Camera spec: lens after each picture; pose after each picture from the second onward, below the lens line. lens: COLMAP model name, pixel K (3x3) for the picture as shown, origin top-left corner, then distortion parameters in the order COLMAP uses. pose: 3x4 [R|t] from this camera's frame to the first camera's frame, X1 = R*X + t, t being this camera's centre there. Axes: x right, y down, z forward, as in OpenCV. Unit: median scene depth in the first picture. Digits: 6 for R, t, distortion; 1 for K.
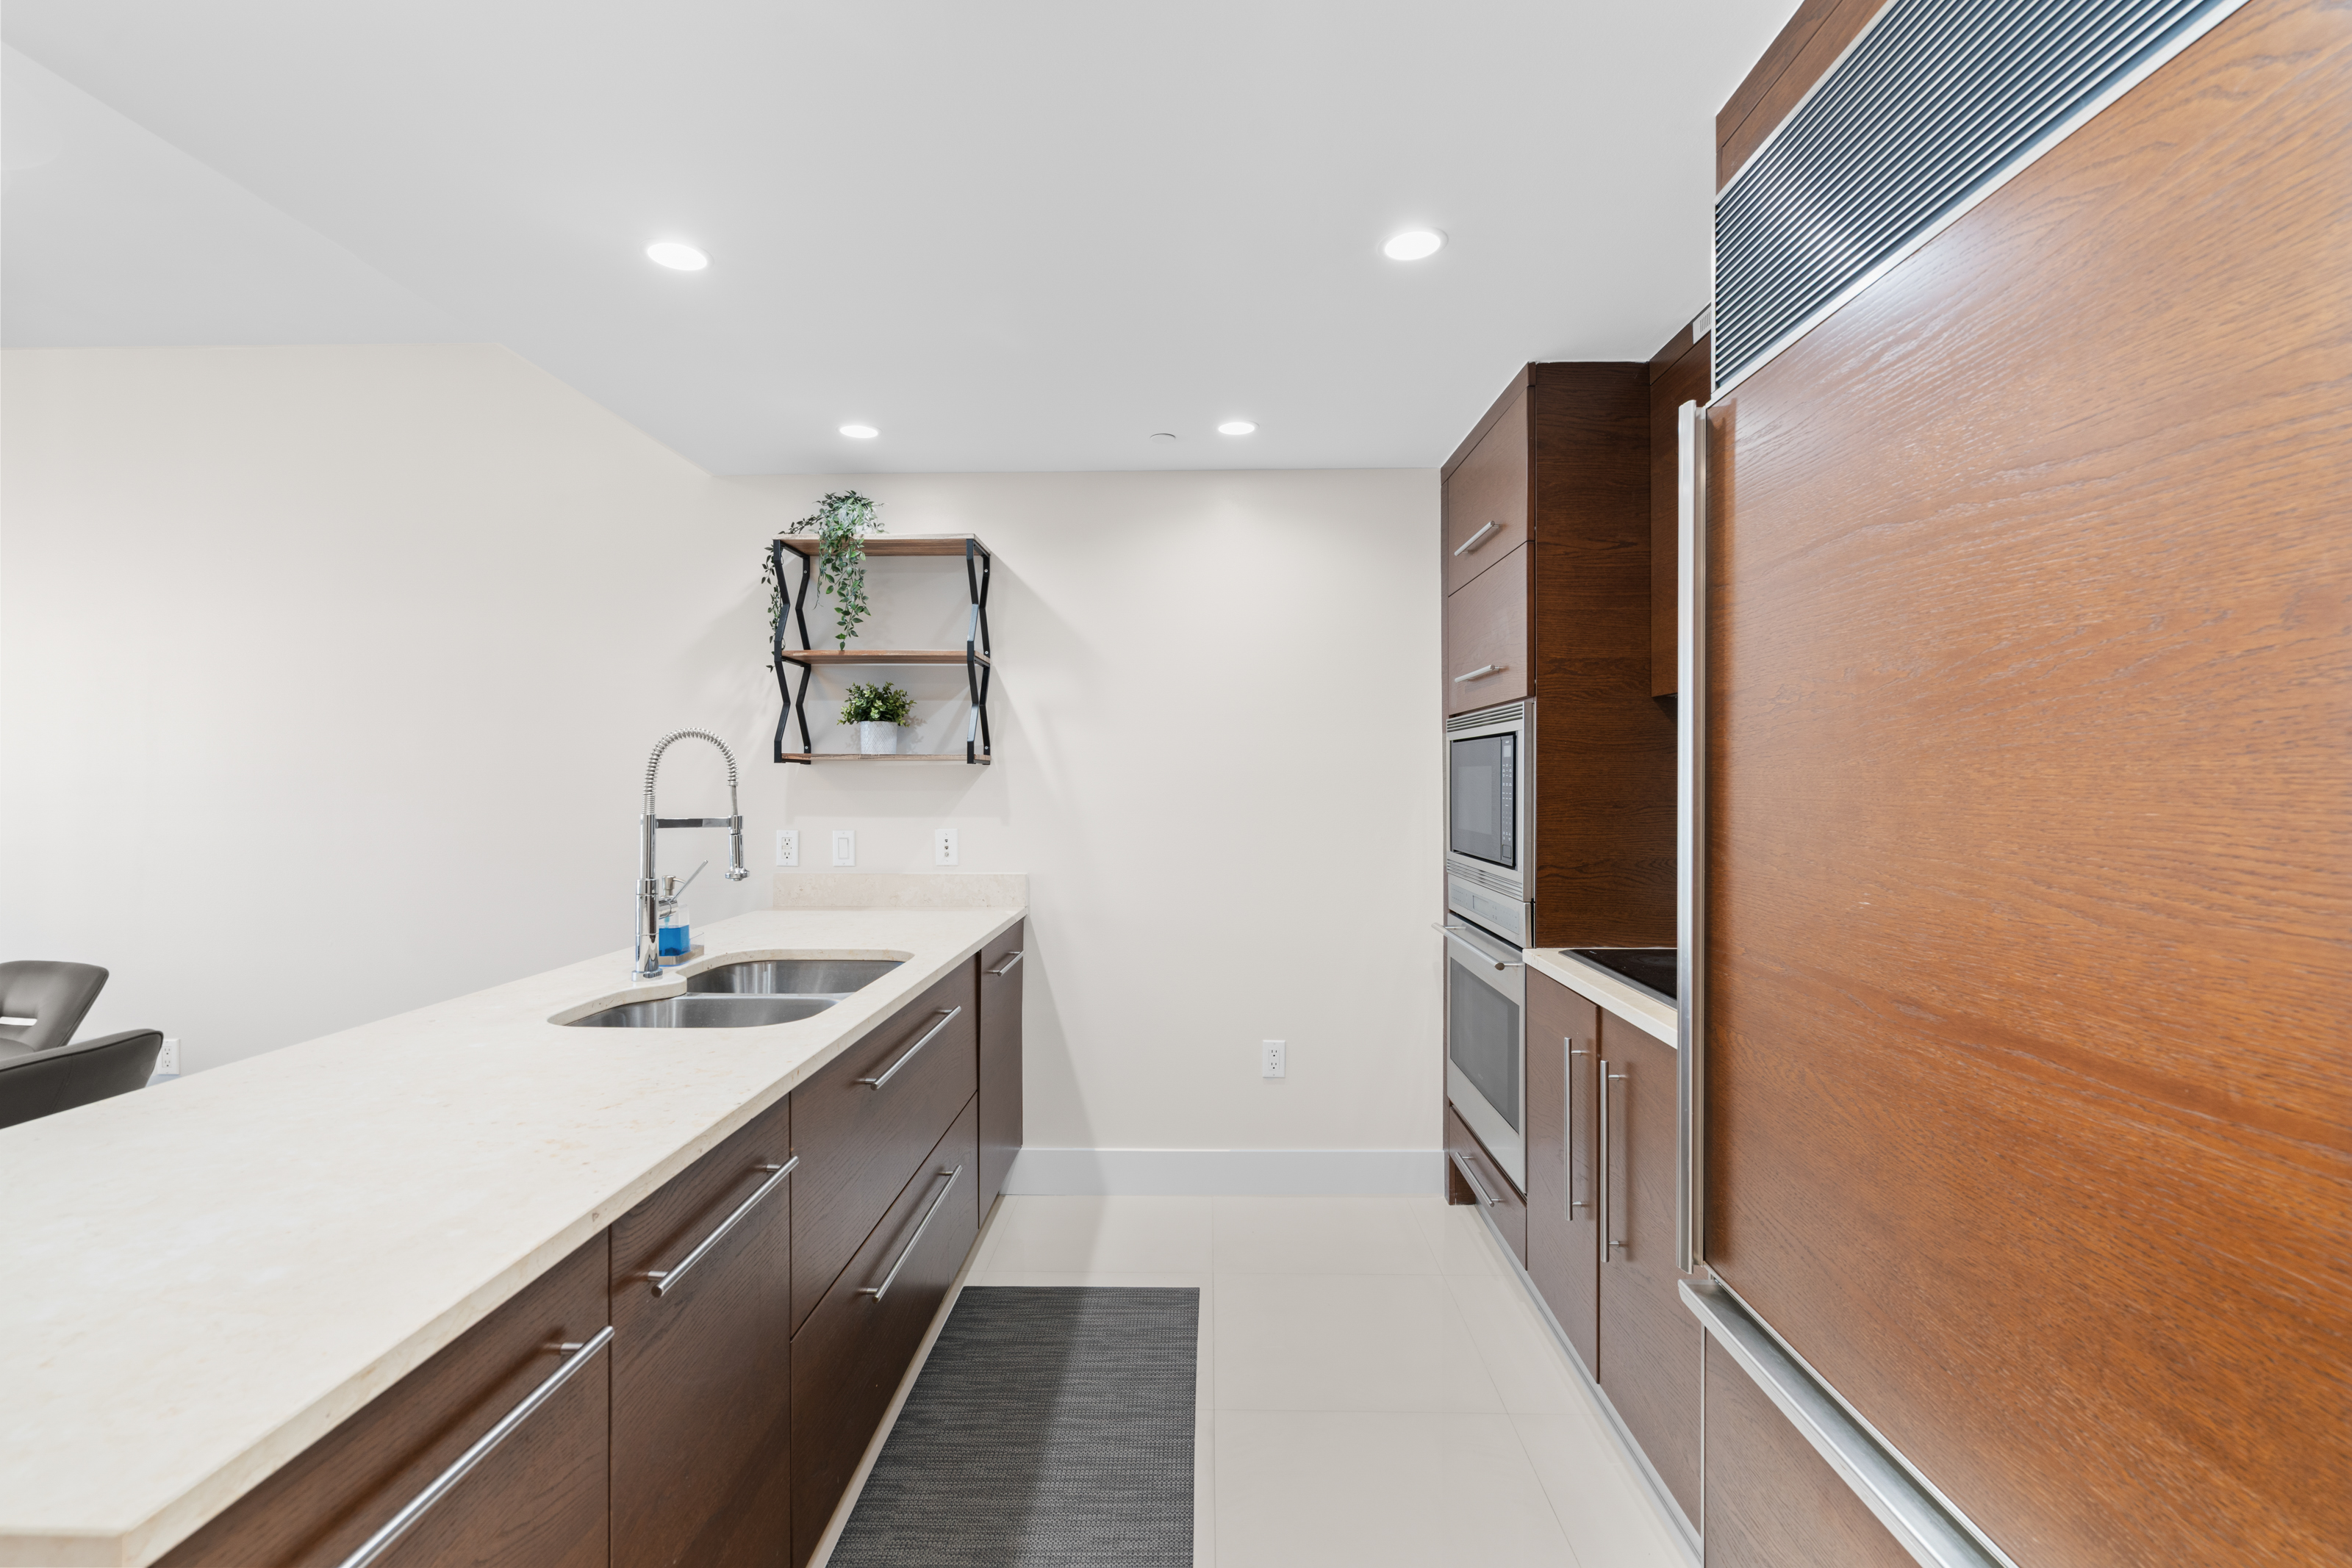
lens RADIAL K [[1054.0, 0, 1178.0], [0, 1054.0, 775.6], [0, 0, 1]] dist [-0.005645, 0.003371]
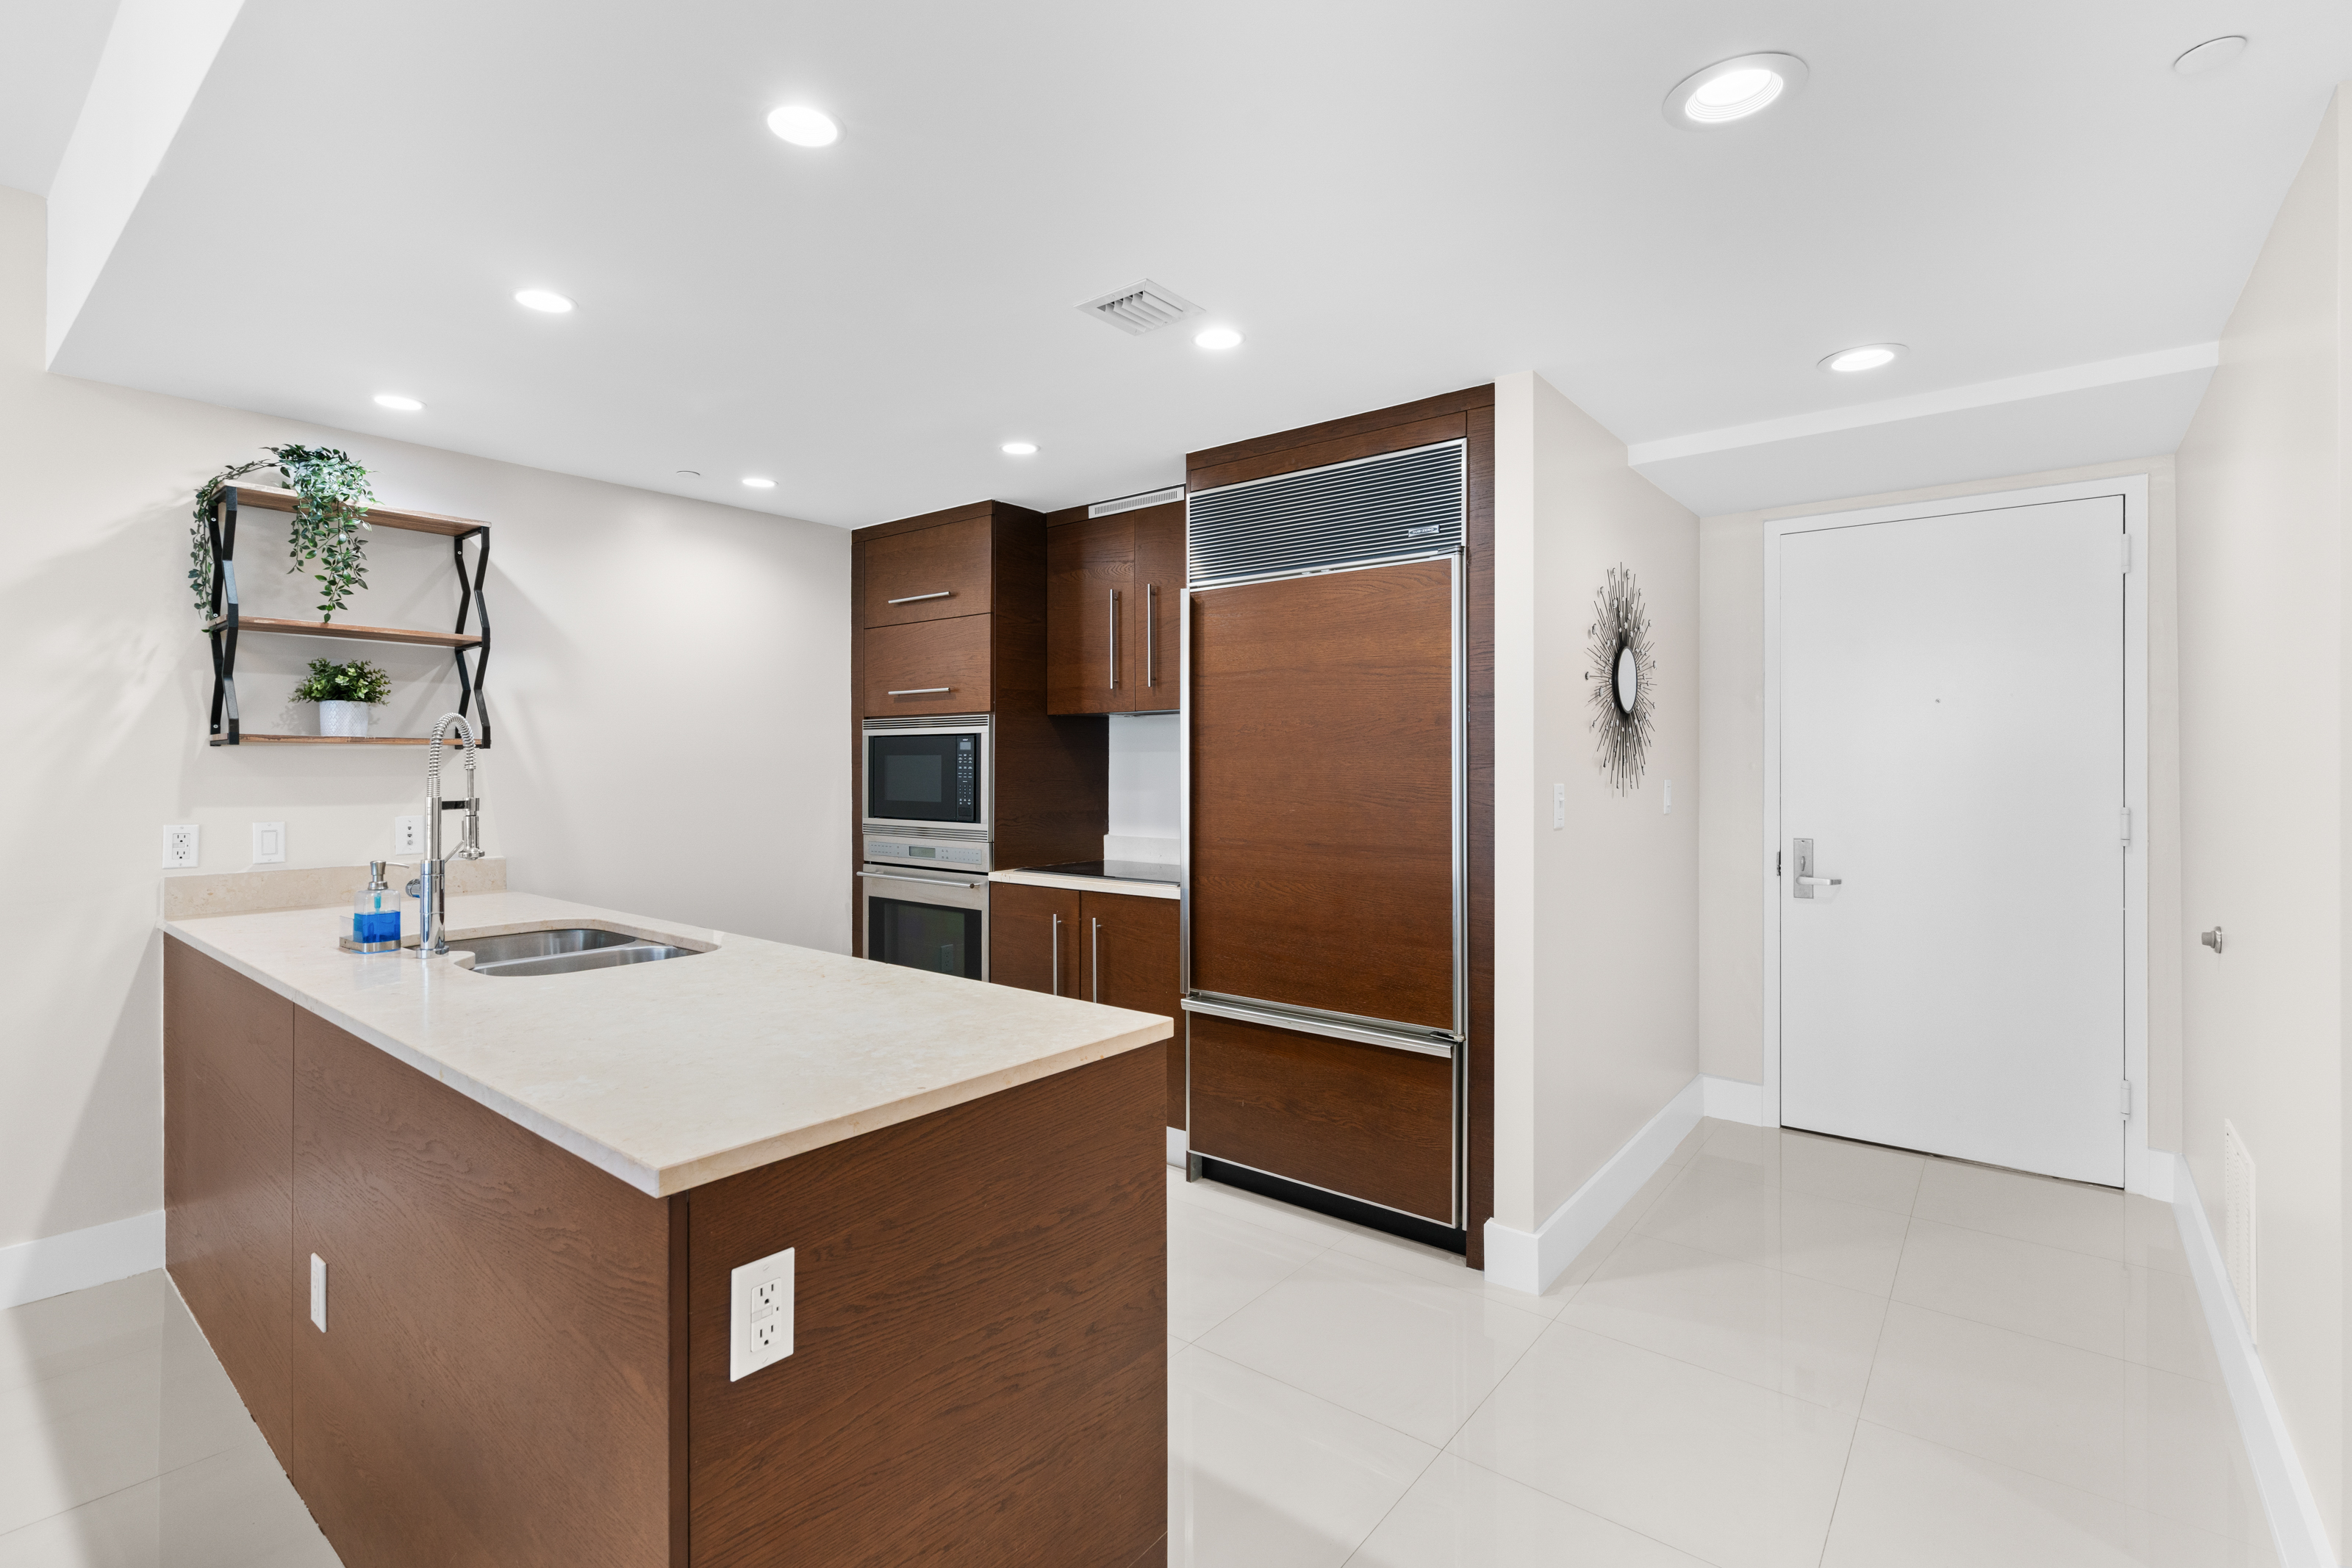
lens RADIAL K [[1074.1, 0, 1172.7], [0, 1074.1, 763.1], [0, 0, 1]] dist [-0.012706, 0.009342]
pose [[0.606243, 0.002084, 0.795277, -0.699946], [-0.002933, 0.999996, -0.000385, 0.001305], [-0.795274, -0.002099, 0.606246, -0.168010]]
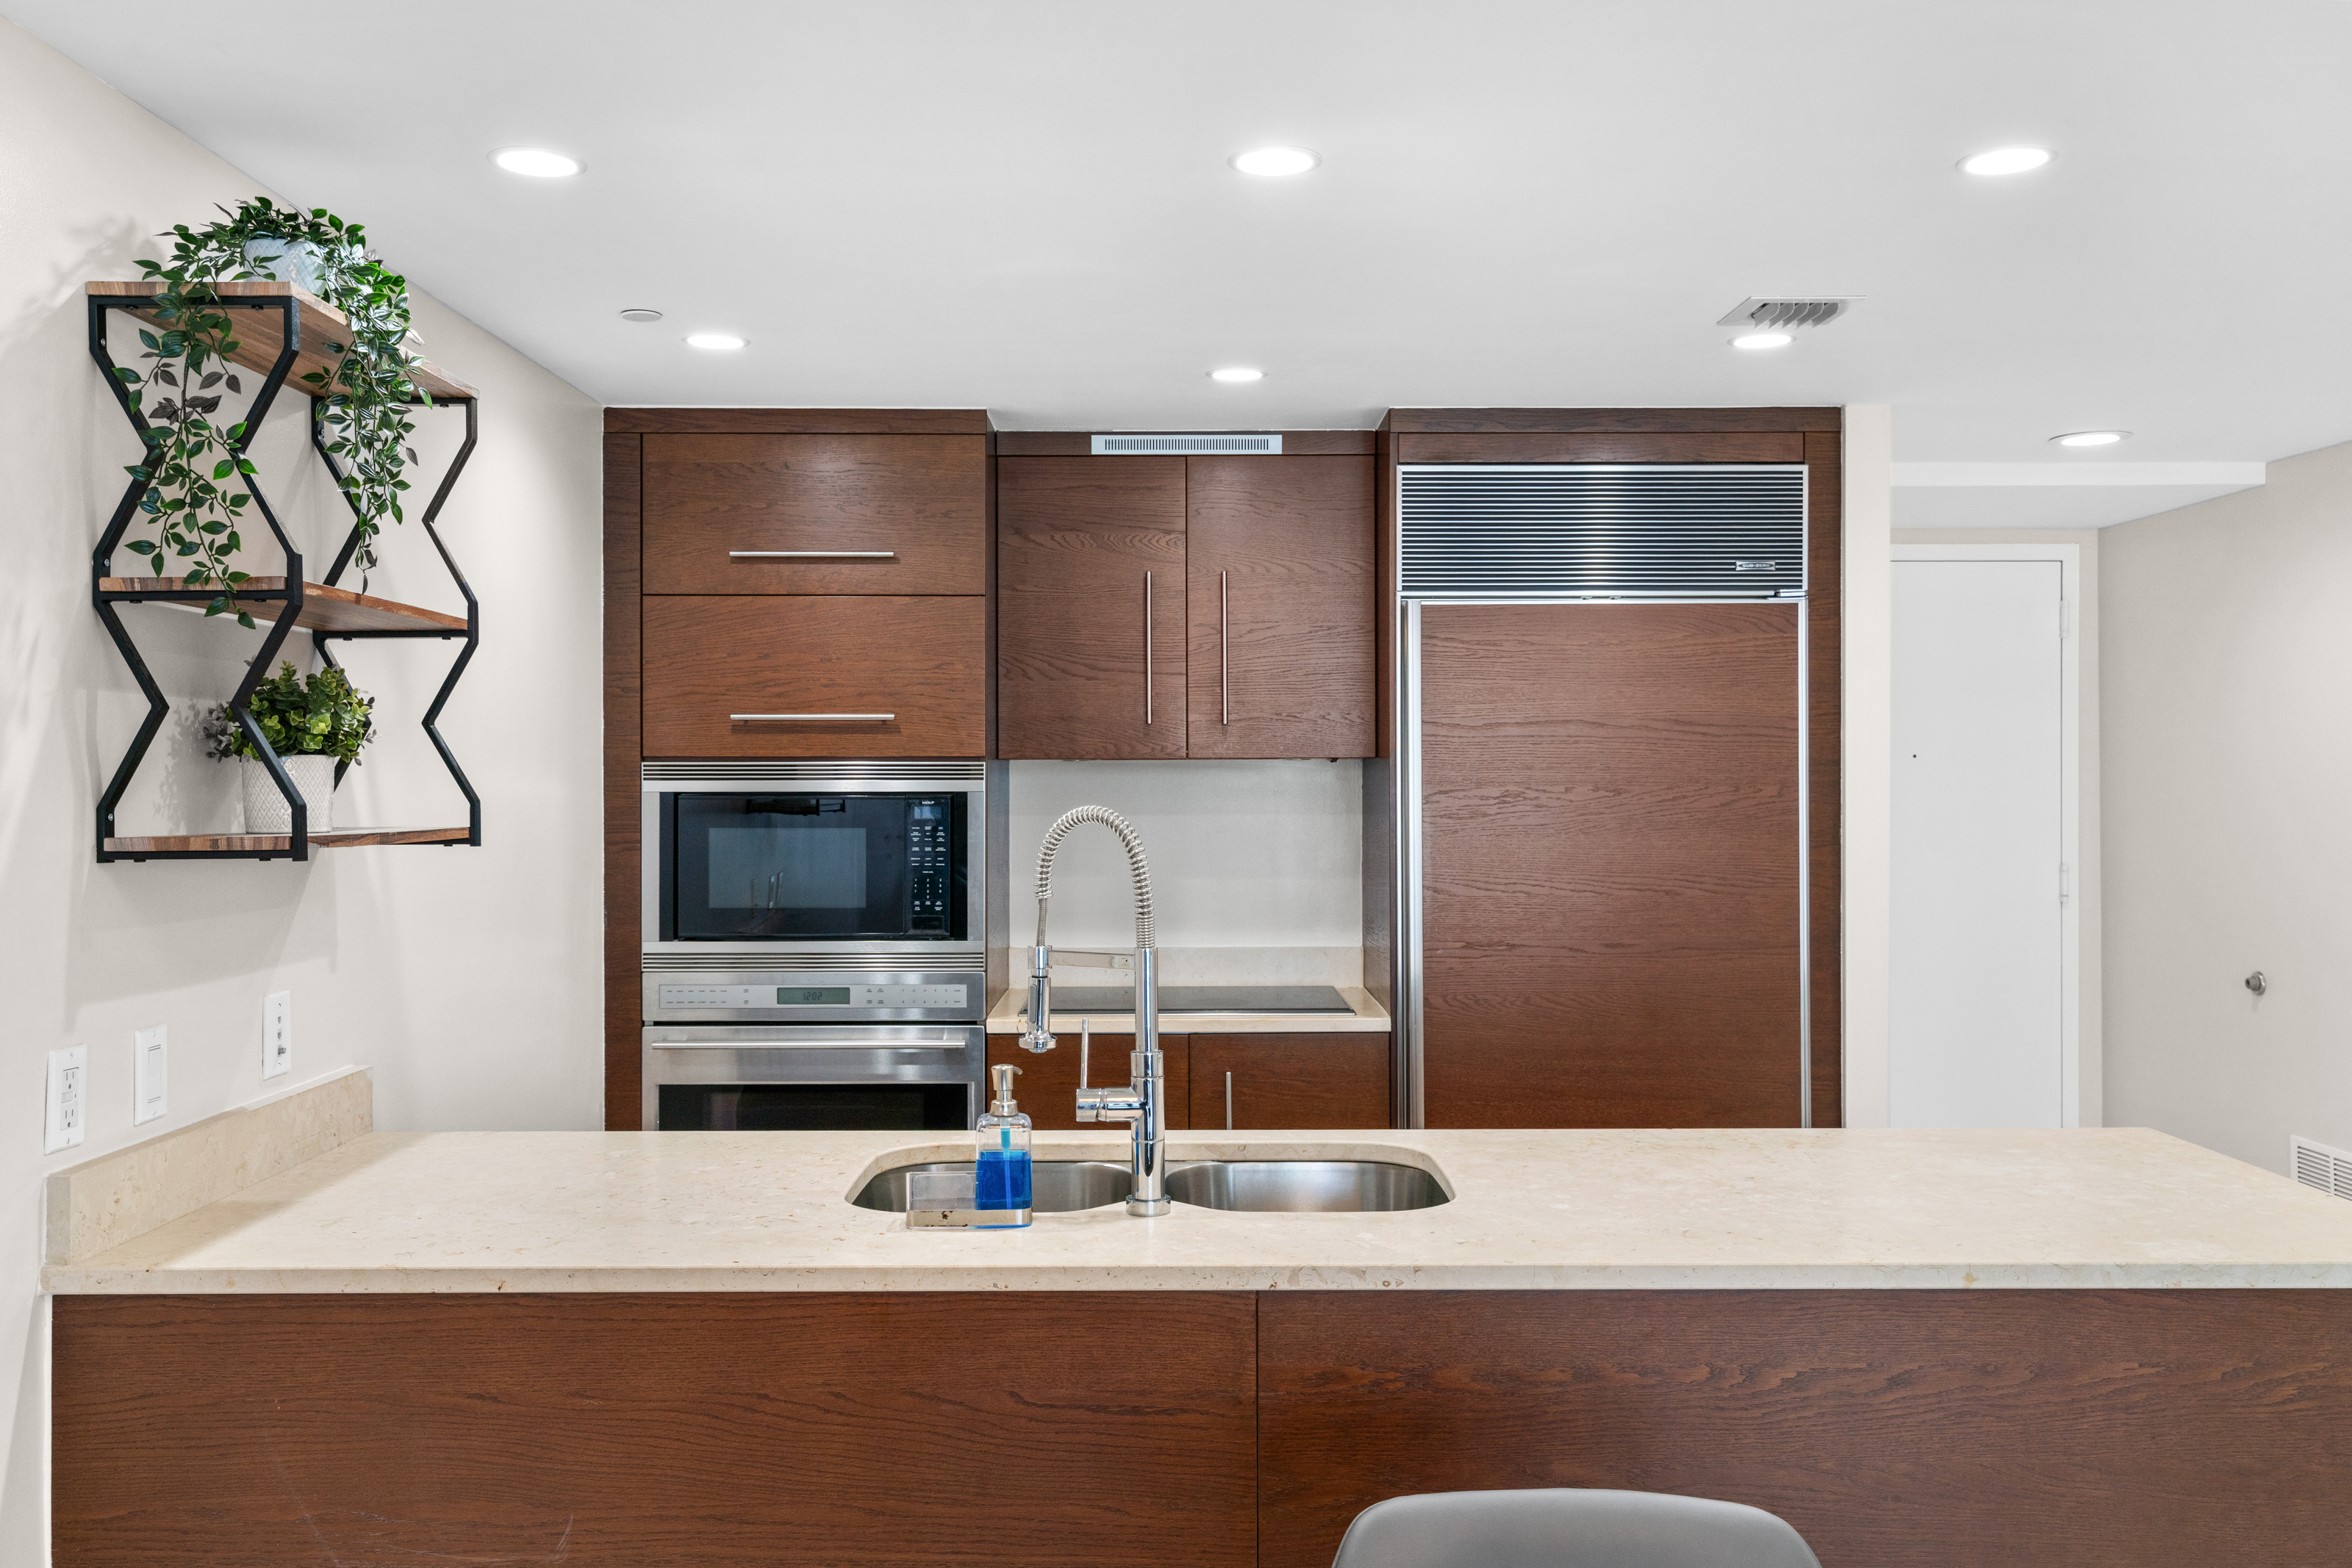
lens RADIAL K [[1907.3, 0, 1176.0], [0, 1907.3, 784.0], [0, 0, 1]] dist [0.005679, 0.001792]
pose [[-0.030960, -0.002316, 0.999518, -1.271669], [-0.001232, 0.999997, 0.002279, -0.049227], [-0.999520, -0.001161, -0.030963, 0.791458]]
